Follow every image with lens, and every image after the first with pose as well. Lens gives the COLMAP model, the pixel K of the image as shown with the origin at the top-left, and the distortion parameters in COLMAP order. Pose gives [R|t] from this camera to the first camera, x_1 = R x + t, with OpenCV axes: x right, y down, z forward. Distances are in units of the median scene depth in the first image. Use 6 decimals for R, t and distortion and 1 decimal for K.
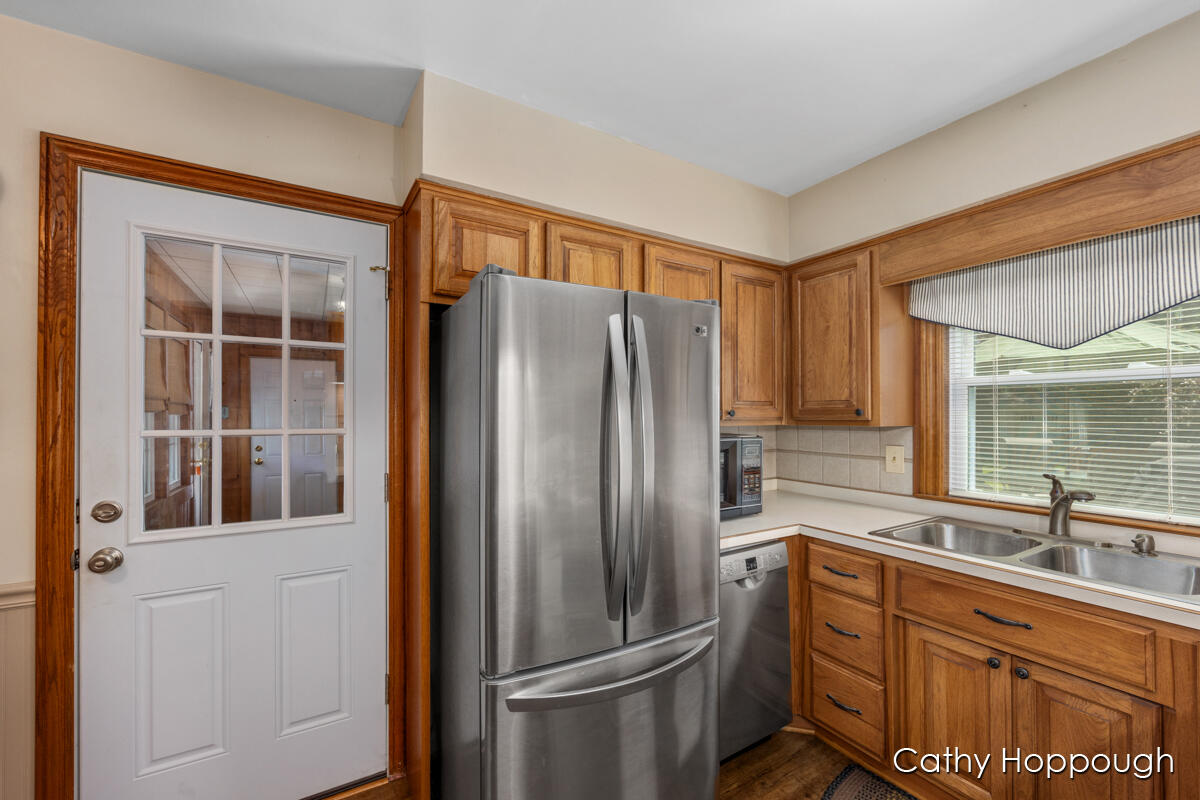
lens RADIAL K [[486.2, 0, 606.0], [0, 486.2, 410.9], [0, 0, 1]] dist [0.003803, 0.000252]
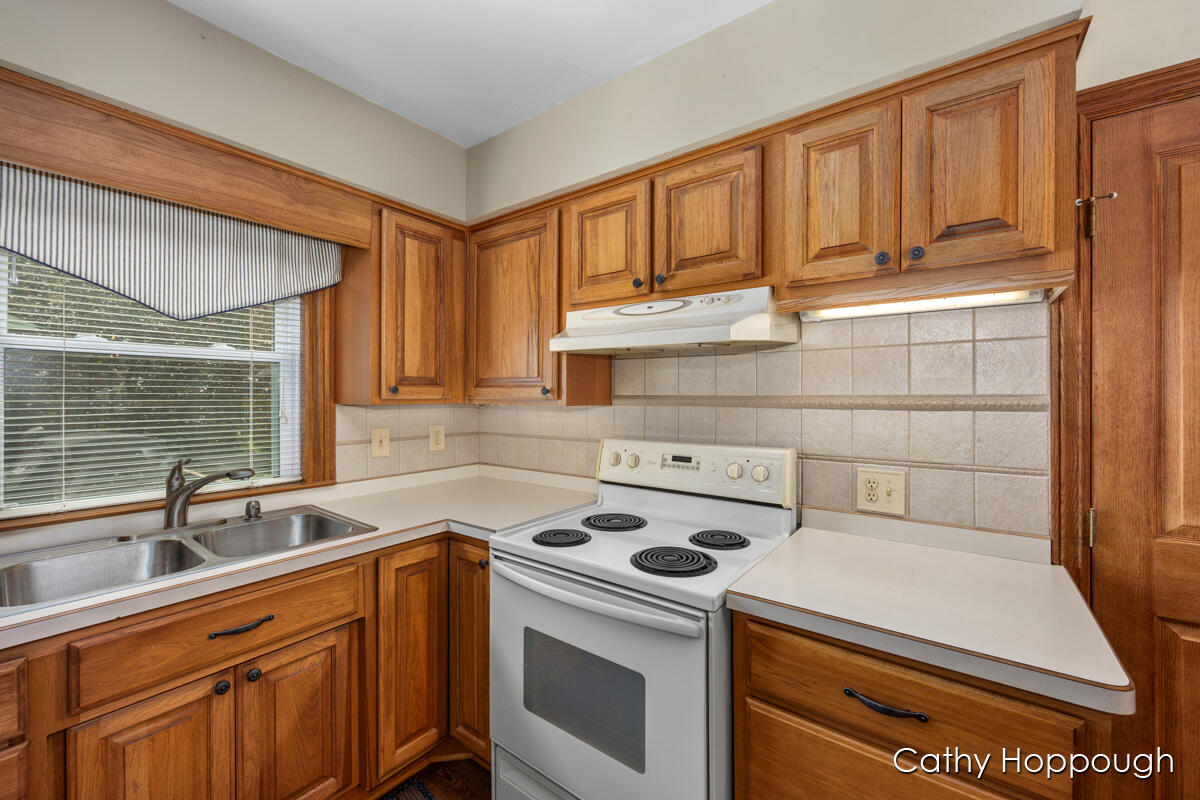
lens RADIAL K [[486.2, 0, 608.5], [0, 486.2, 392.0], [0, 0, 1]] dist [0.003803, 0.000252]
pose [[-0.377702, 0.004976, 0.925914, -0.200601], [-0.009088, 0.999917, -0.009080, 0.007836], [-0.925883, -0.011844, -0.377625, 0.599125]]
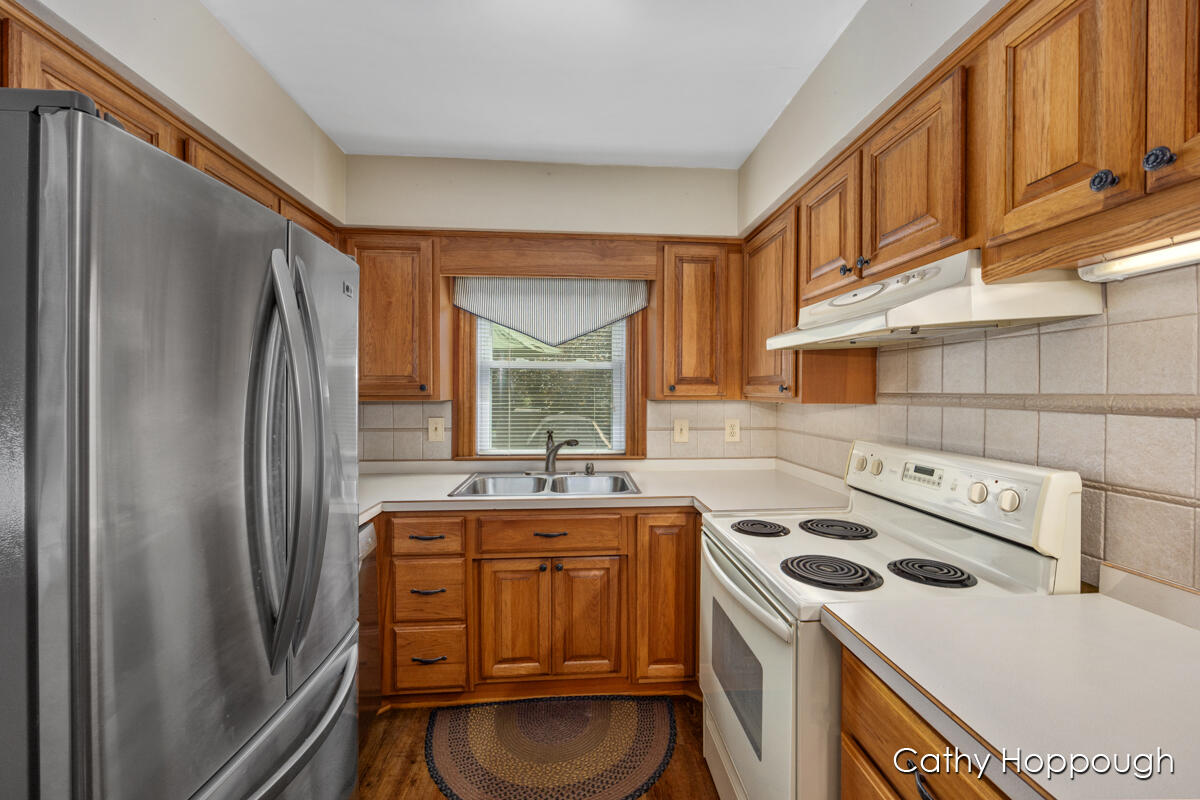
lens RADIAL K [[486.2, 0, 607.1], [0, 486.2, 392.3], [0, 0, 1]] dist [0.003803, 0.000252]
pose [[0.451477, -0.000286, 0.892283, -0.308545], [-0.010854, 0.999924, 0.005812, 0.003549], [-0.892217, -0.012309, 0.451439, 0.181590]]
